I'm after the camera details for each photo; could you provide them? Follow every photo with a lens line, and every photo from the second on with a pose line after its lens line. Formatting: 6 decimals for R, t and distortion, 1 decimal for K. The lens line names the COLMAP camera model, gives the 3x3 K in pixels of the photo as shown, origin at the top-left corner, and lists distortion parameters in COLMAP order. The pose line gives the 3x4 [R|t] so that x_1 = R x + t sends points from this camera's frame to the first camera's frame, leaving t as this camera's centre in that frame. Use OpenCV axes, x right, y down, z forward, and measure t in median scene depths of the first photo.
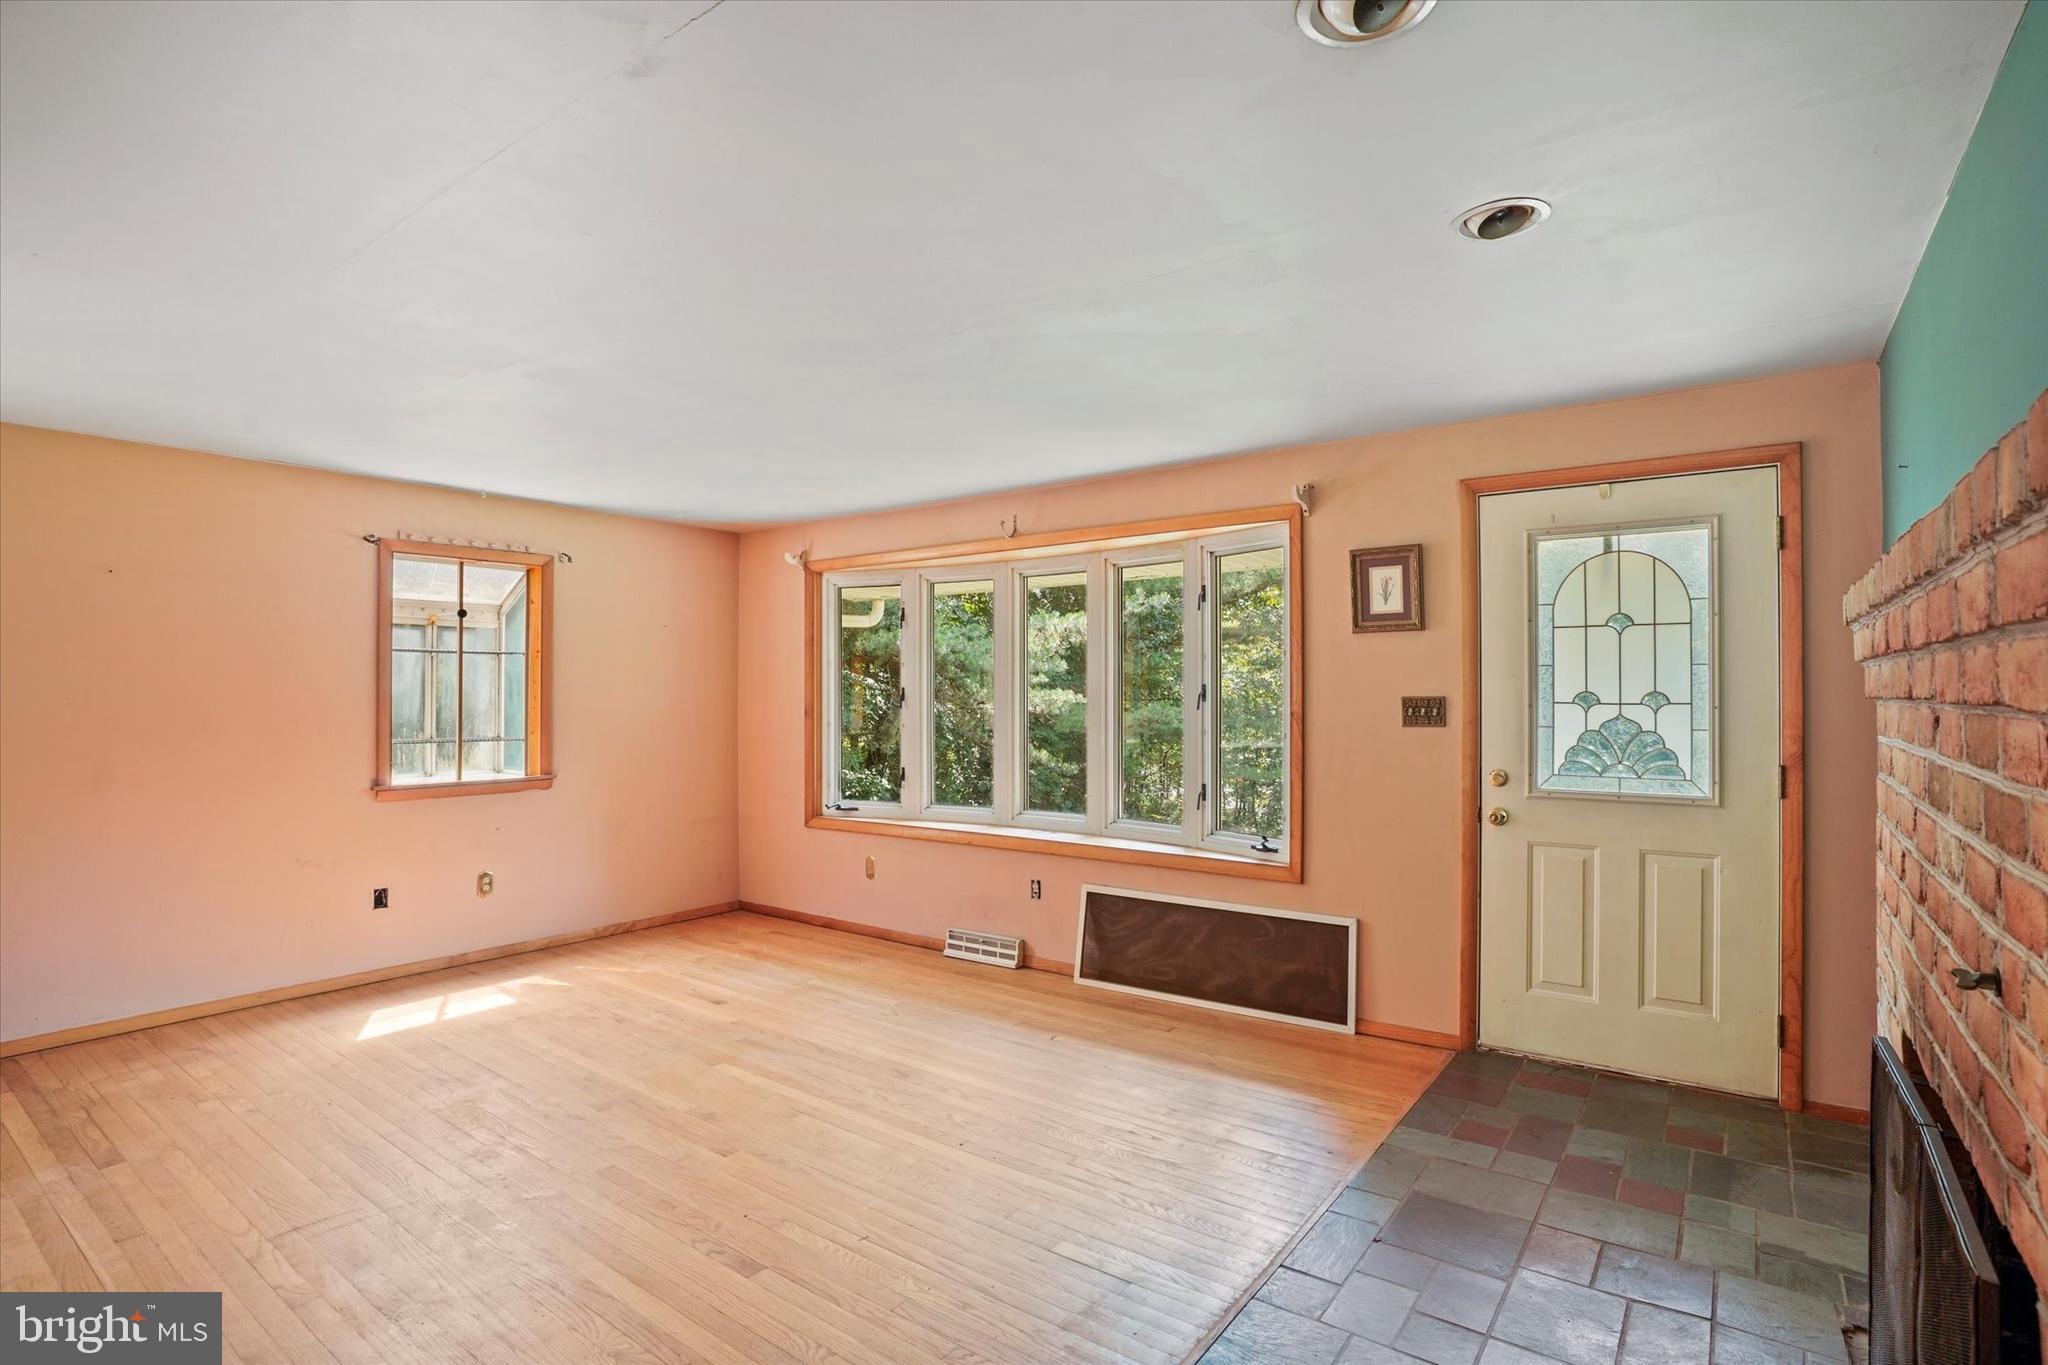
lens RADIAL K [[1011.0, 0, 1026.1], [0, 1011.0, 671.2], [0, 0, 1]] dist [-0.079742, 0.035031]
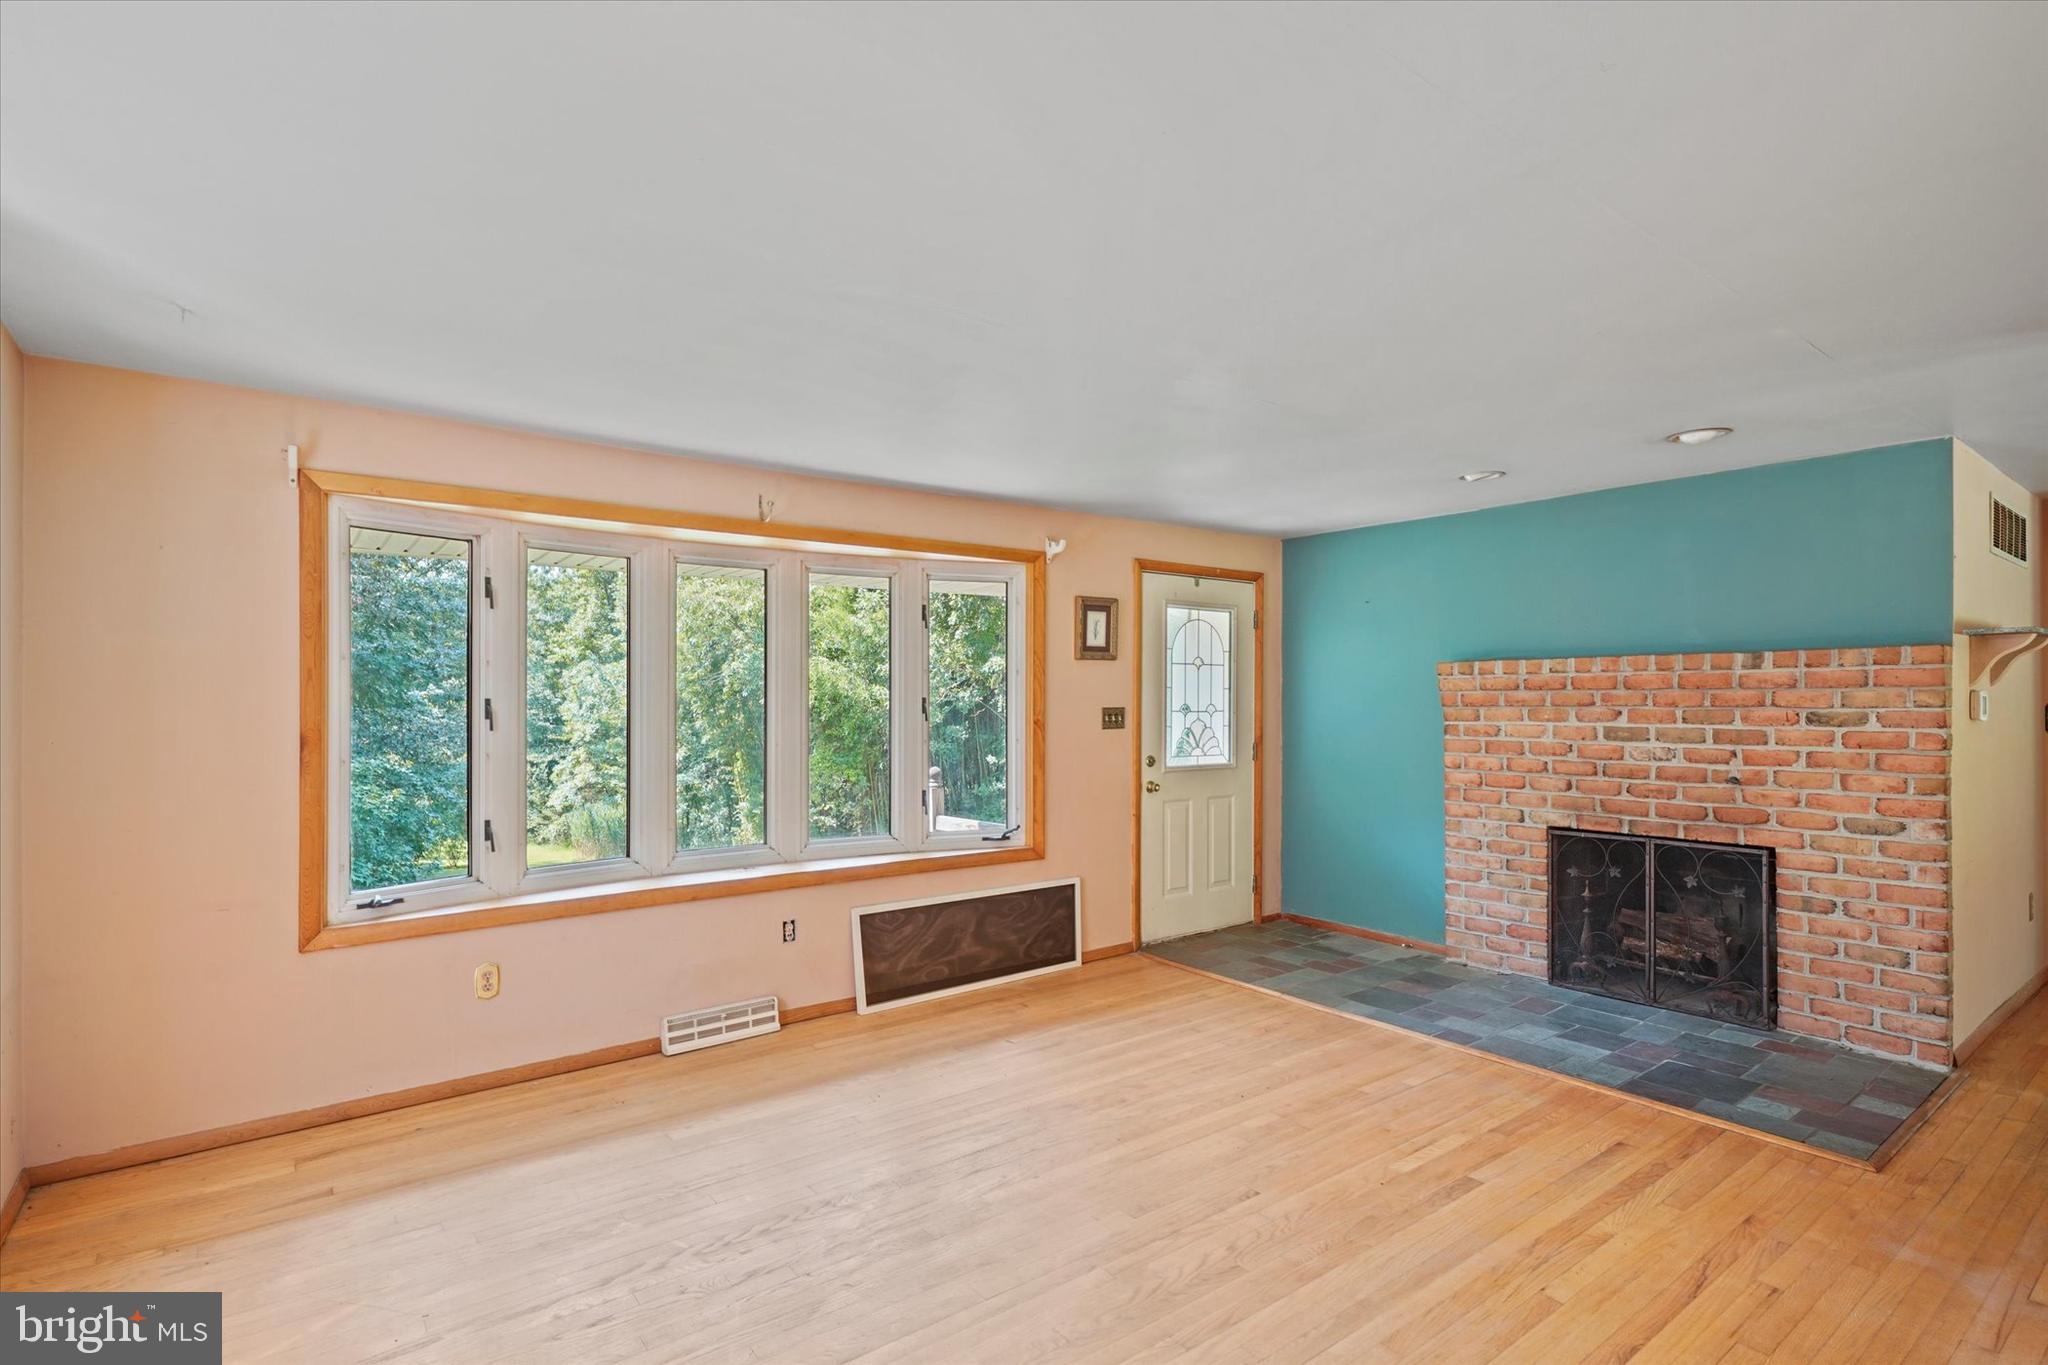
lens RADIAL K [[1012.5, 0, 998.4], [0, 1012.5, 702.7], [0, 0, 1]] dist [-0.000087, -0.000413]
pose [[0.276130, 0.003468, 0.961114, -0.988983], [-0.014770, 0.999891, 0.000636, 0.019649], [-0.961007, -0.014371, 0.276151, 0.743042]]
